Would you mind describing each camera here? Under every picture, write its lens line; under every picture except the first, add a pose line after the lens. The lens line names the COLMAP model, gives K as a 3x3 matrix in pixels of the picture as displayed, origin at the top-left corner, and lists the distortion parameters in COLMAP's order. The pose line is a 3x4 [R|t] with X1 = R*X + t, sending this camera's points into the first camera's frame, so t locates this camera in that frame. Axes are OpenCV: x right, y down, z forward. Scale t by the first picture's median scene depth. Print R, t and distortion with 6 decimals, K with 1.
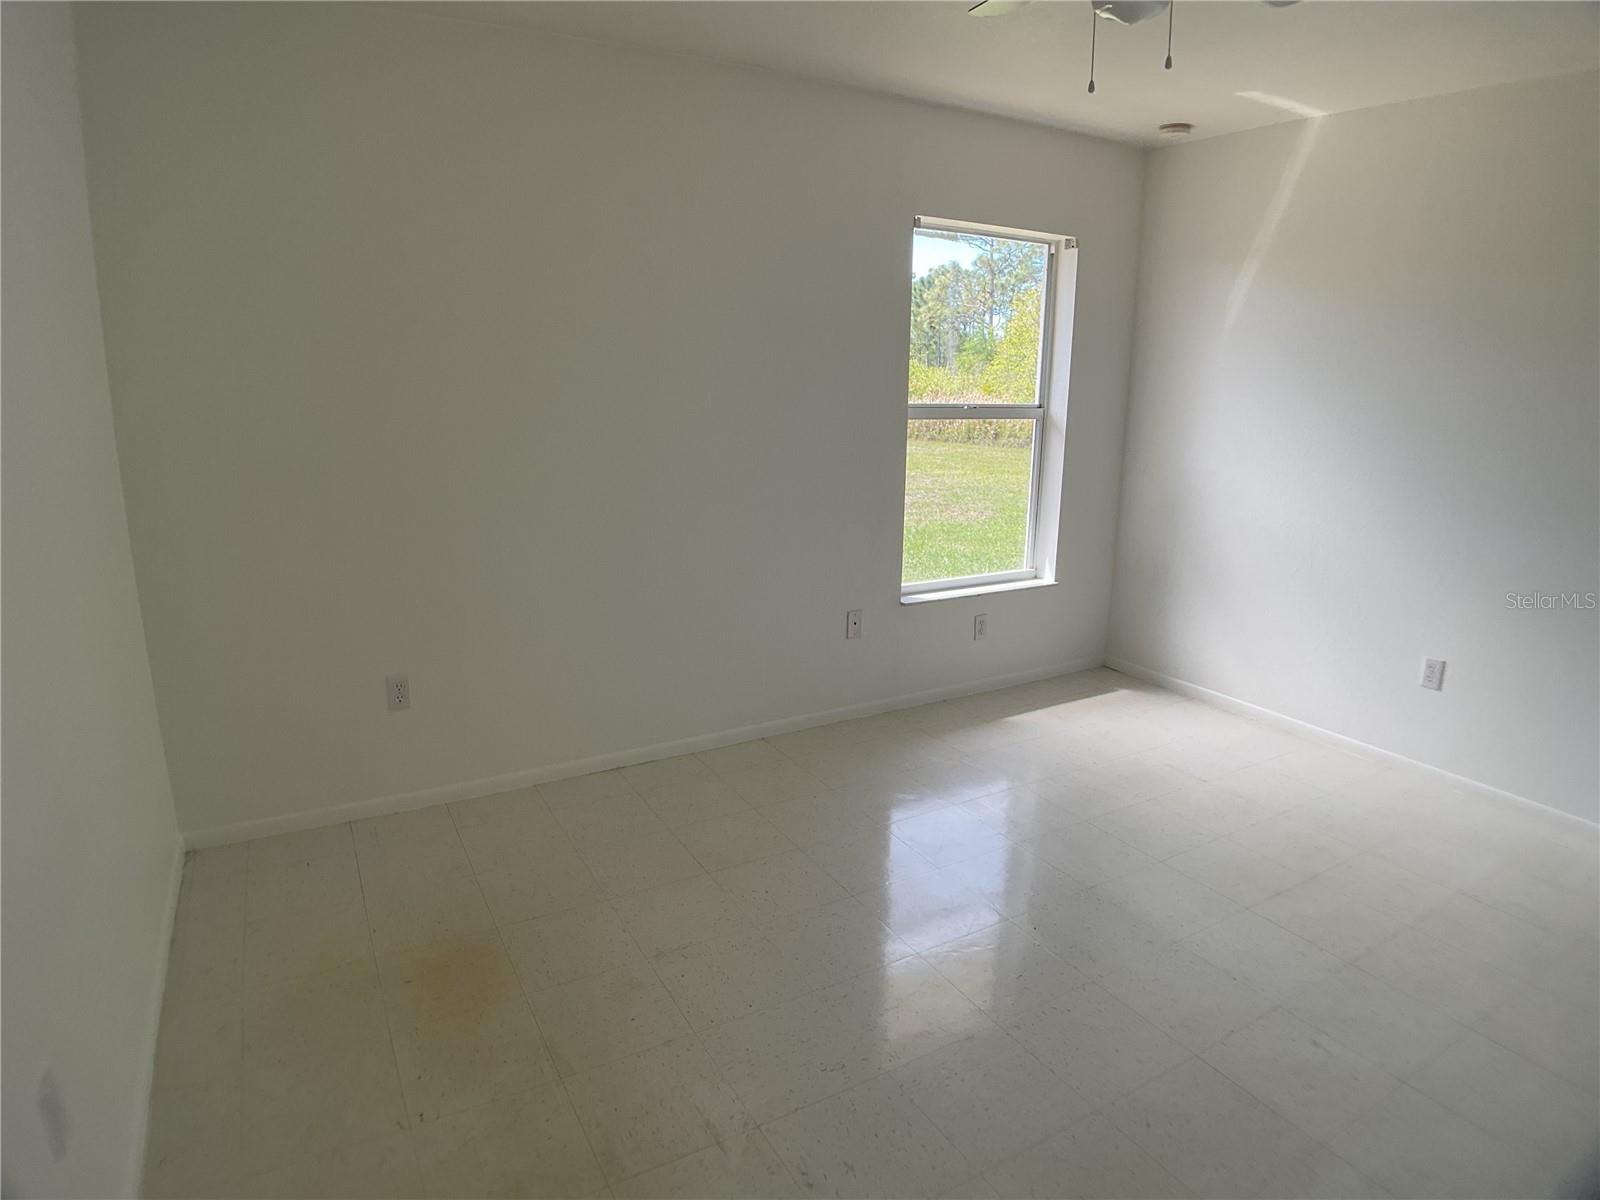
lens RADIAL K [[918.2, 0, 796.5], [0, 918.2, 603.3], [0, 0, 1]] dist [-0.076576, -0.006288]
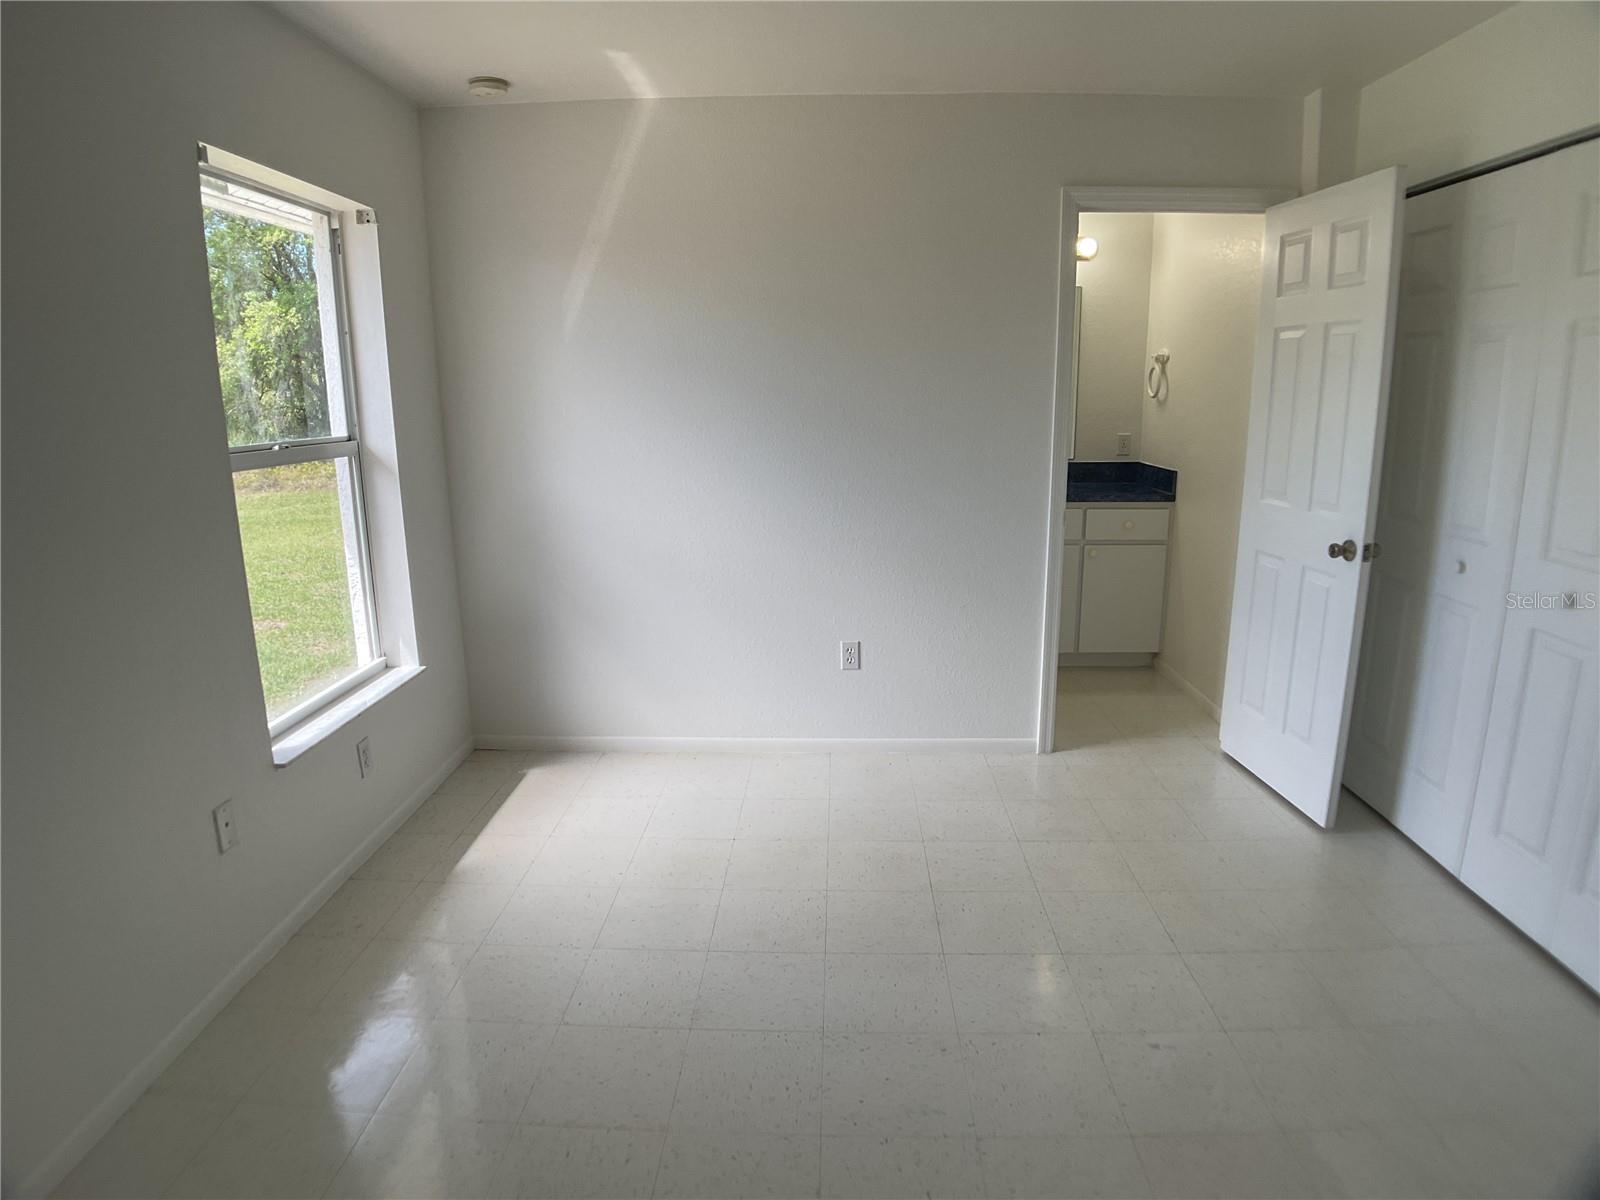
lens RADIAL K [[918.2, 0, 796.5], [0, 918.2, 603.3], [0, 0, 1]] dist [-0.076576, -0.006288]
pose [[0.534882, -0.203265, 0.820113, -0.165972], [0.227255, 0.969474, 0.092067, -0.079119], [-0.813792, 0.137129, 0.564747, 0.344869]]
